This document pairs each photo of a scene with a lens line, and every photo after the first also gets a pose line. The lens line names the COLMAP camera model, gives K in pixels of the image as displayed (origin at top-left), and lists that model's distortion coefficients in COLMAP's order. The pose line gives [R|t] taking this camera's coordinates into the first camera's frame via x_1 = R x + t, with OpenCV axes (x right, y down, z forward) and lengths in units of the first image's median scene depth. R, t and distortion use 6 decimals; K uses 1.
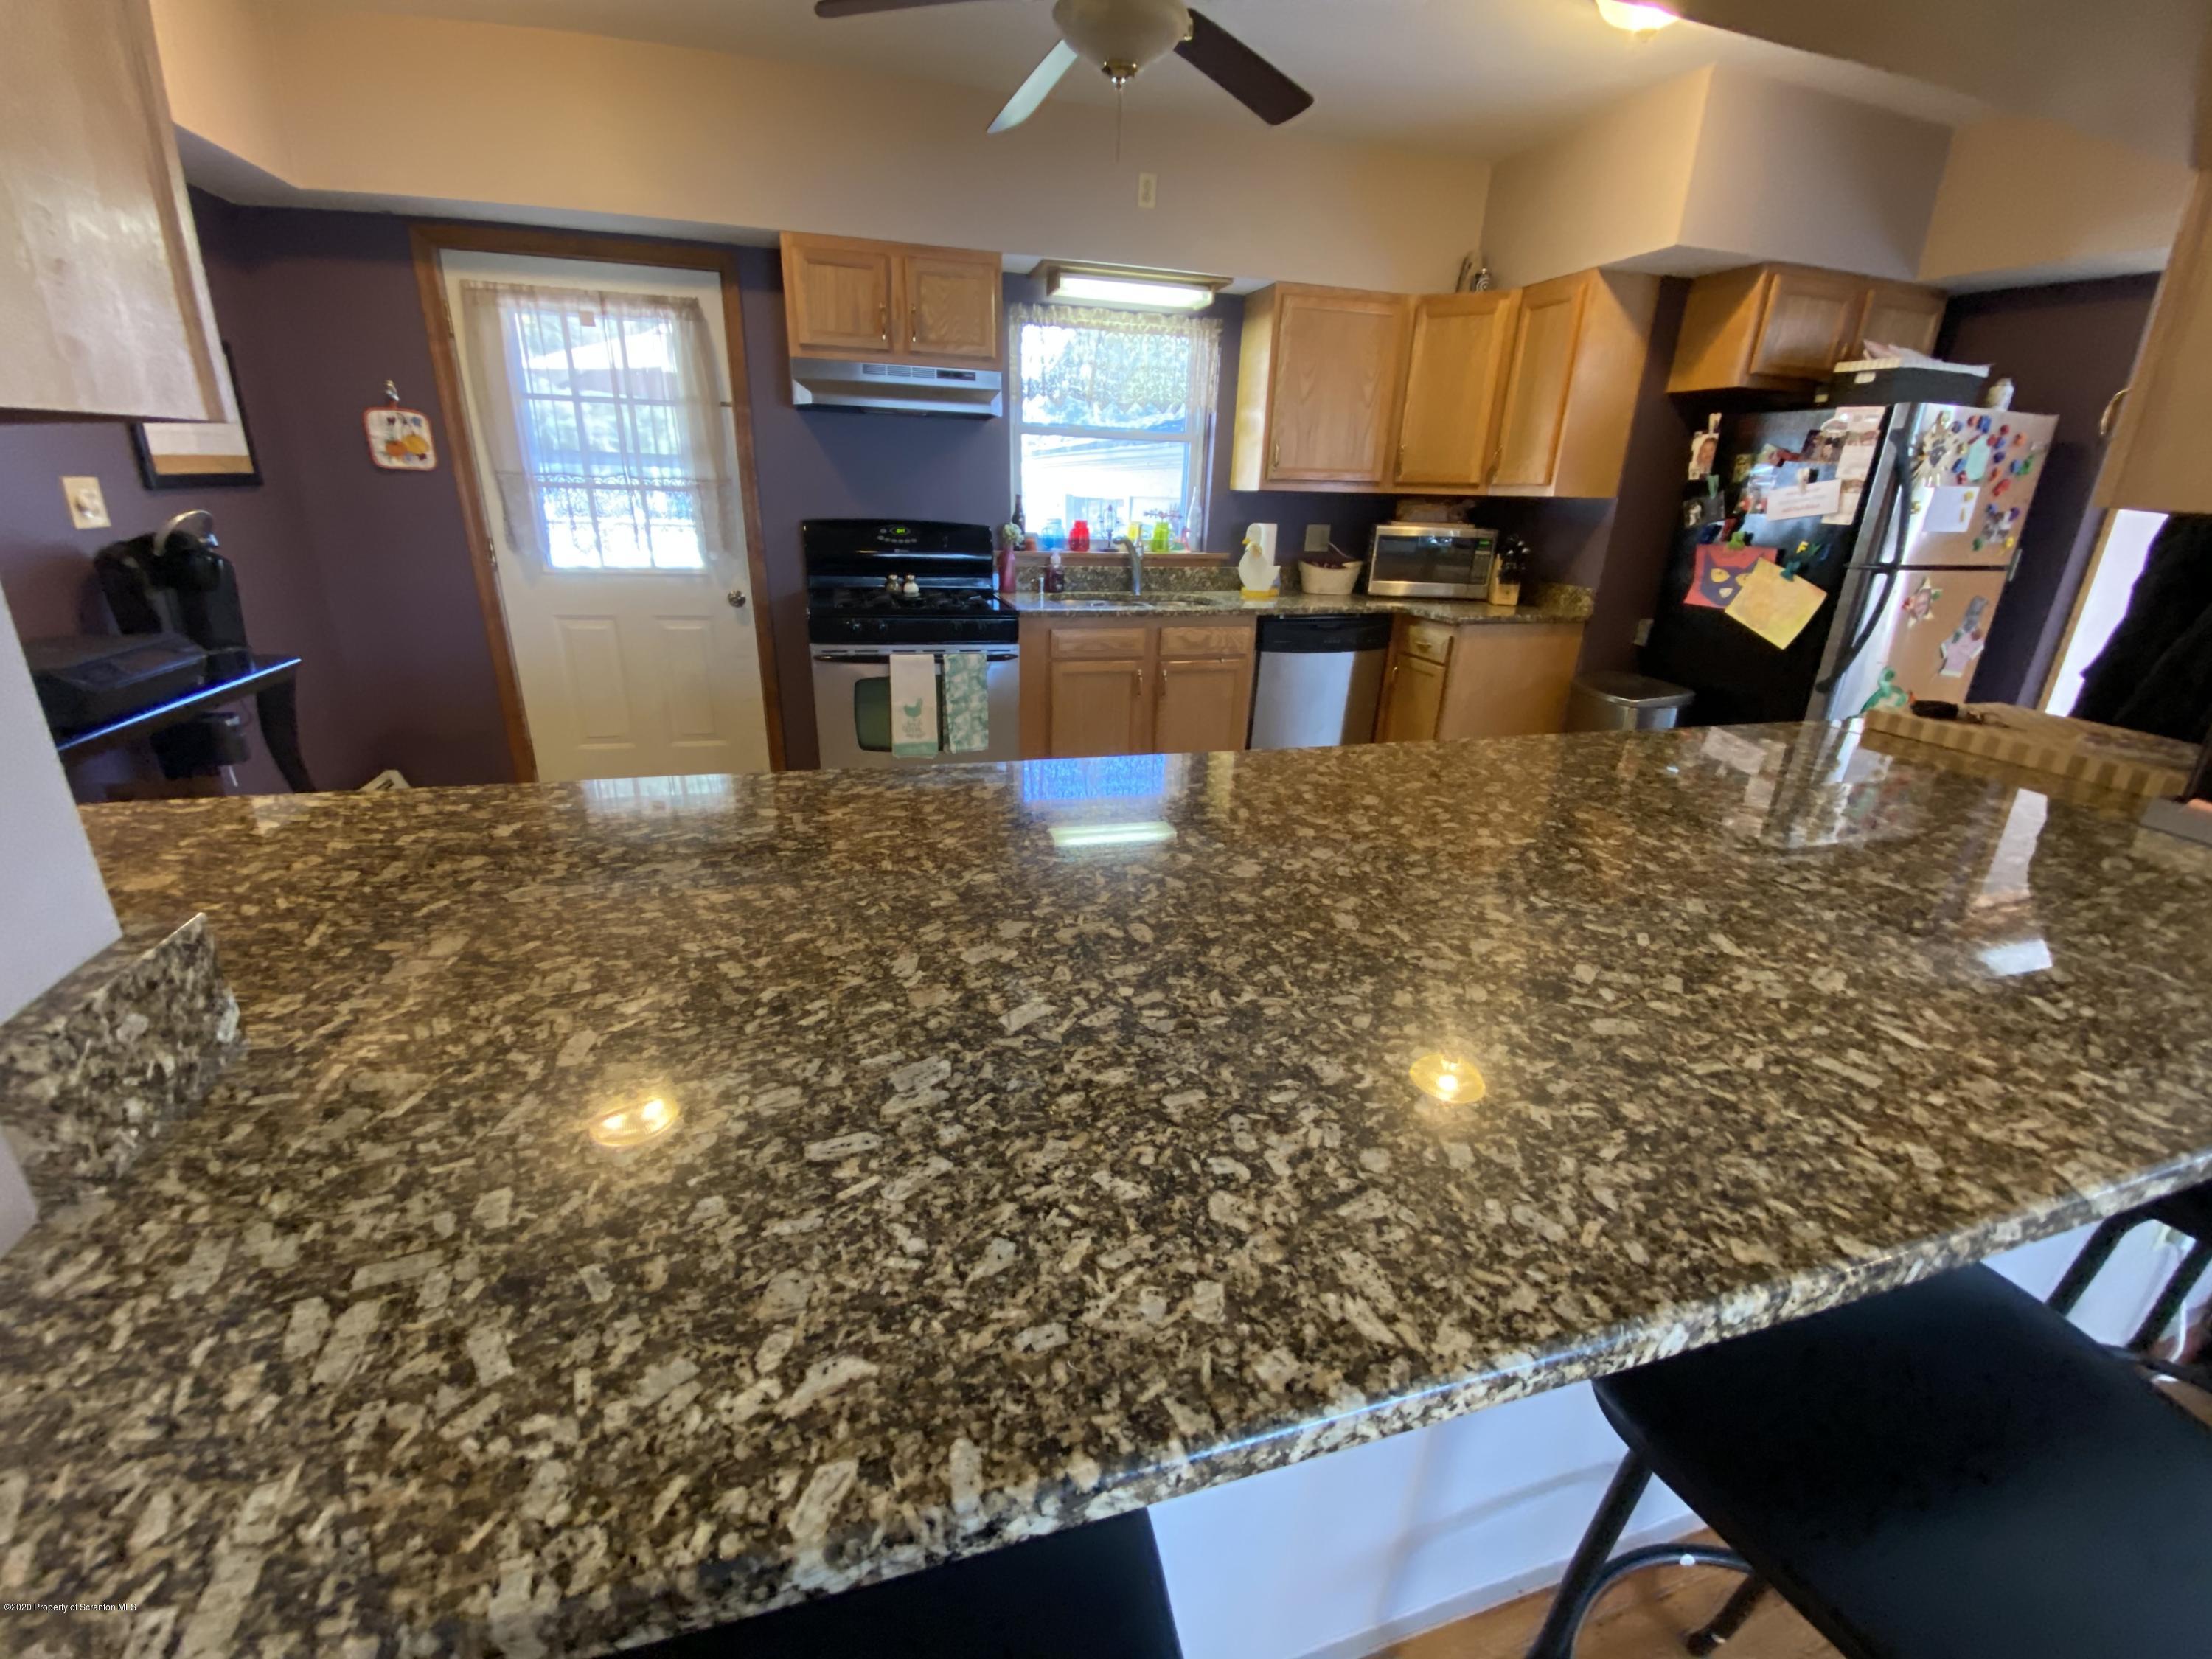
lens RADIAL K [[902.0, 0, 1104.7], [0, 902.0, 833.4], [0, 0, 1]] dist [0.026386, -0.022399]
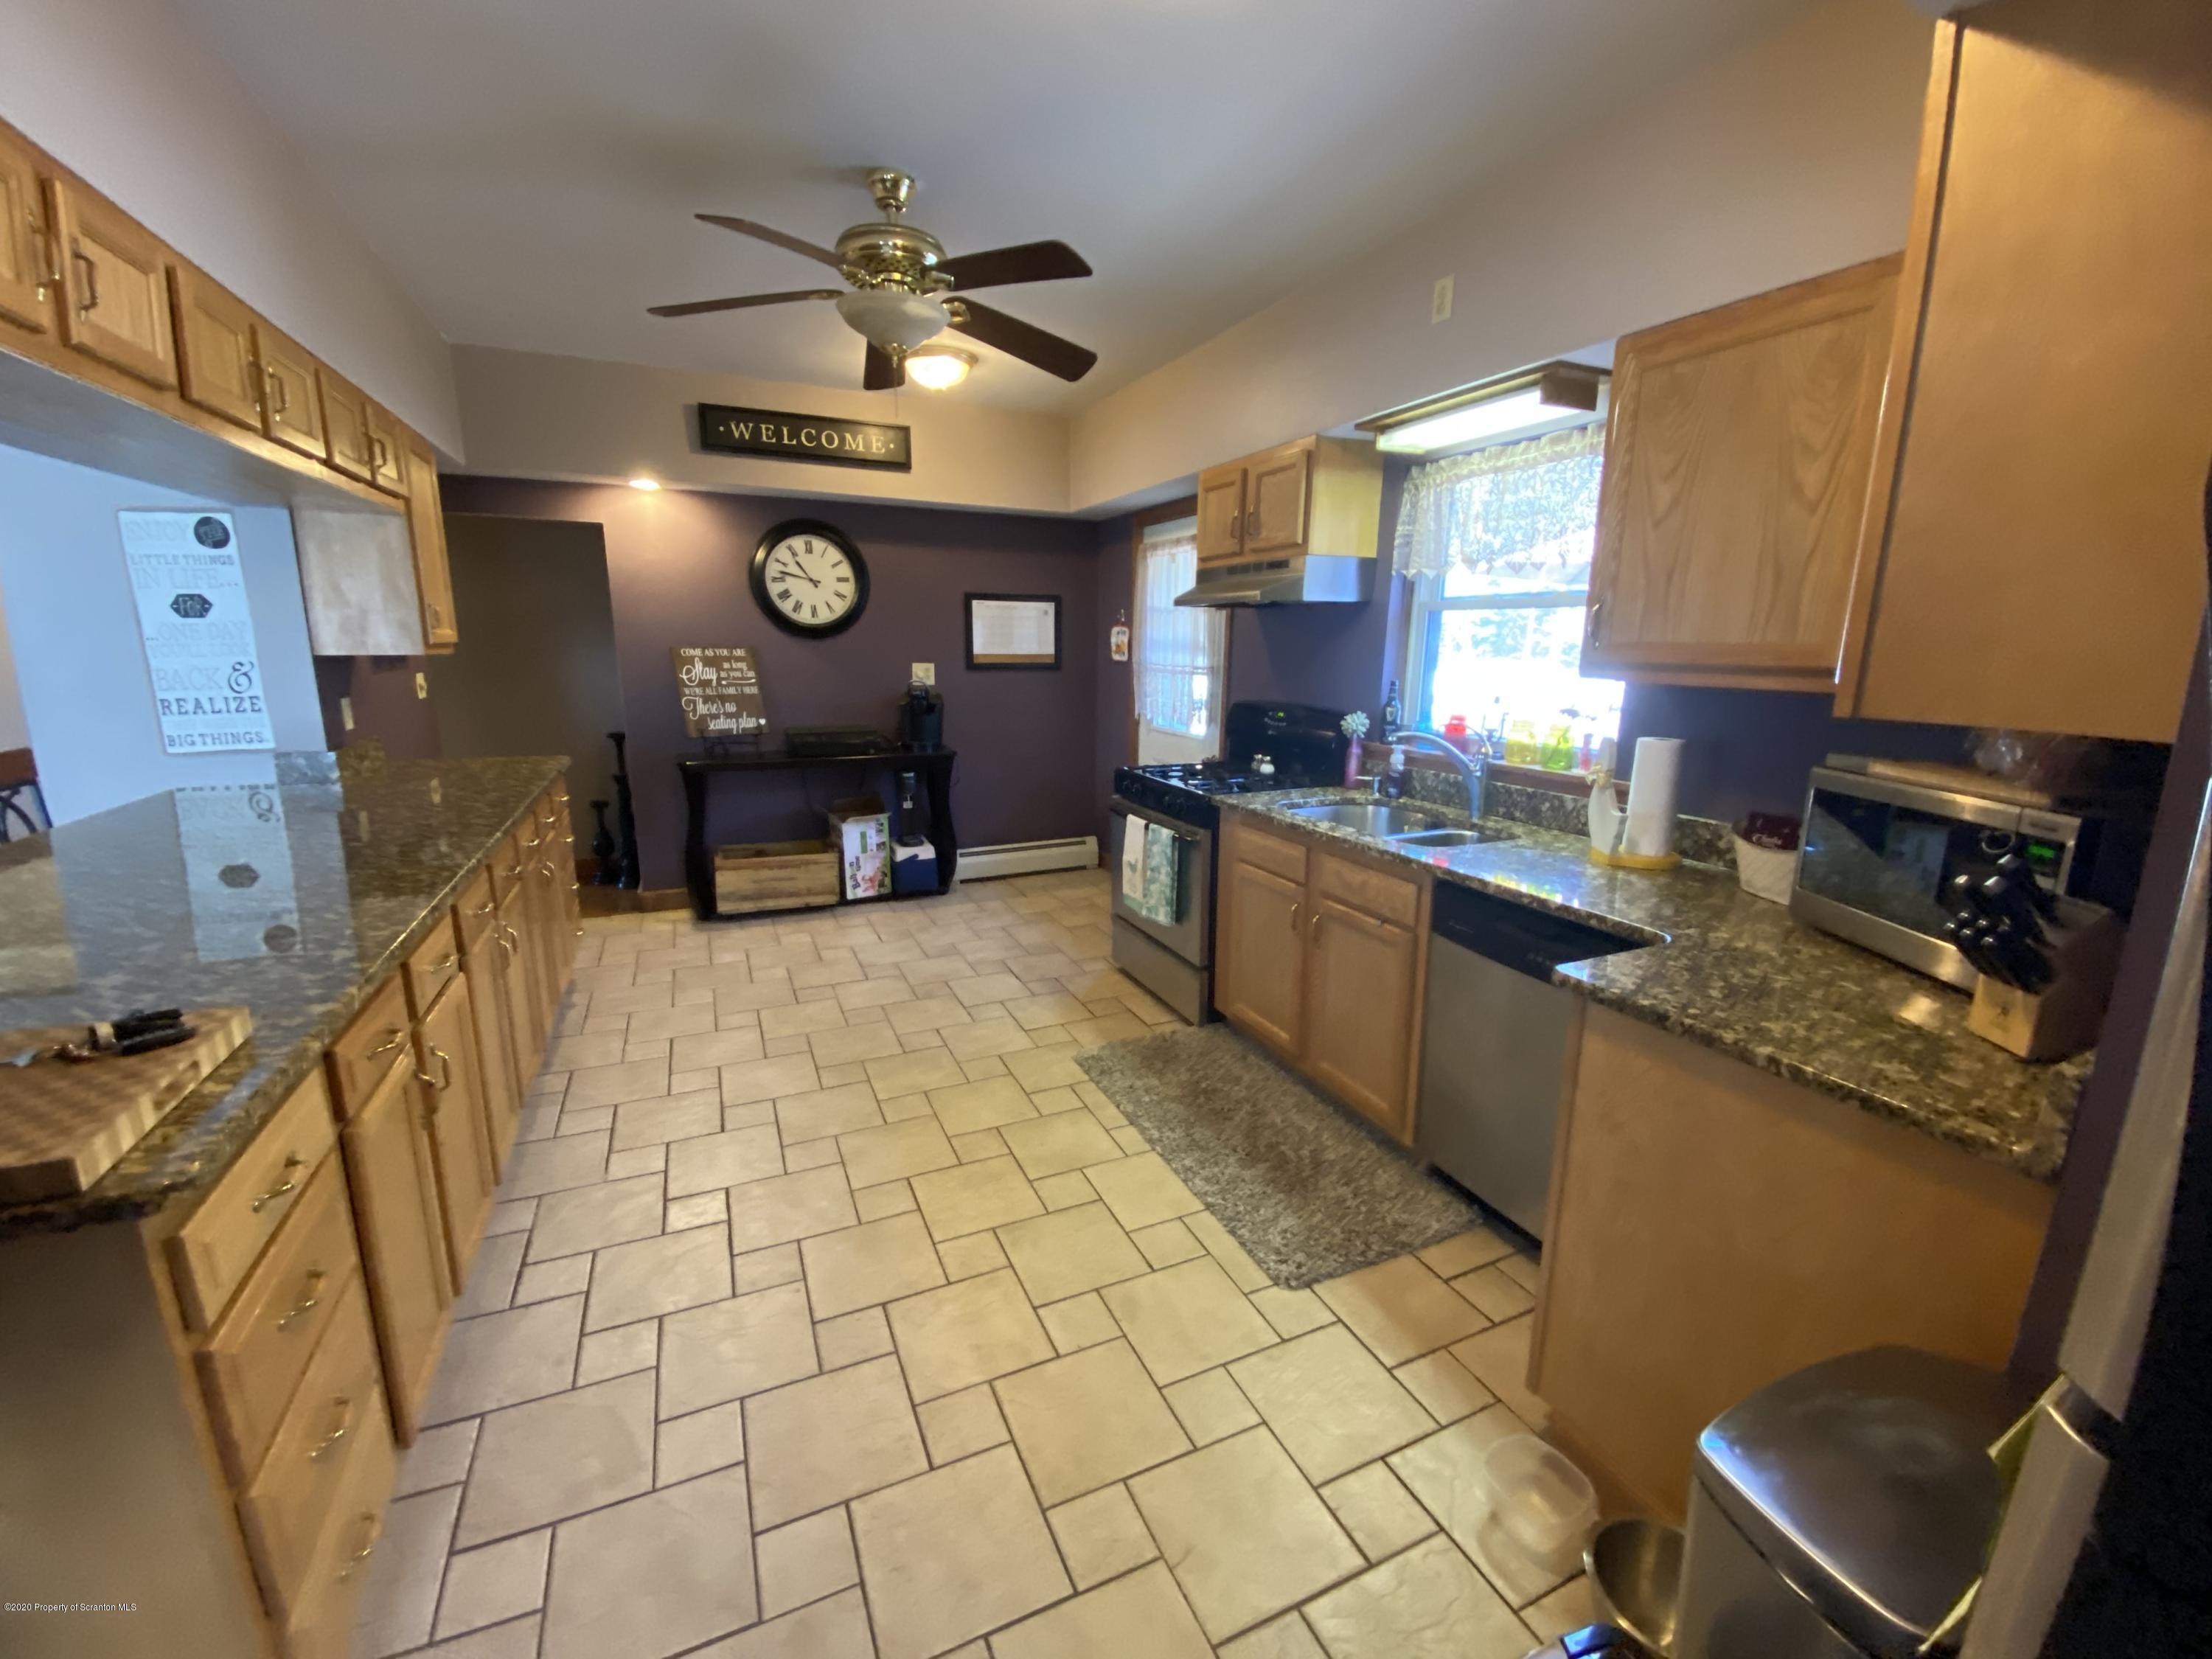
lens RADIAL K [[889.8, 0, 1099.6], [0, 889.8, 837.8], [0, 0, 1]] dist [0.028457, -0.026596]
pose [[0.137590, 0.189045, -0.972281, 0.782950], [-0.357191, 0.925037, 0.129312, -0.282090], [0.923842, 0.329498, 0.194800, 0.717716]]
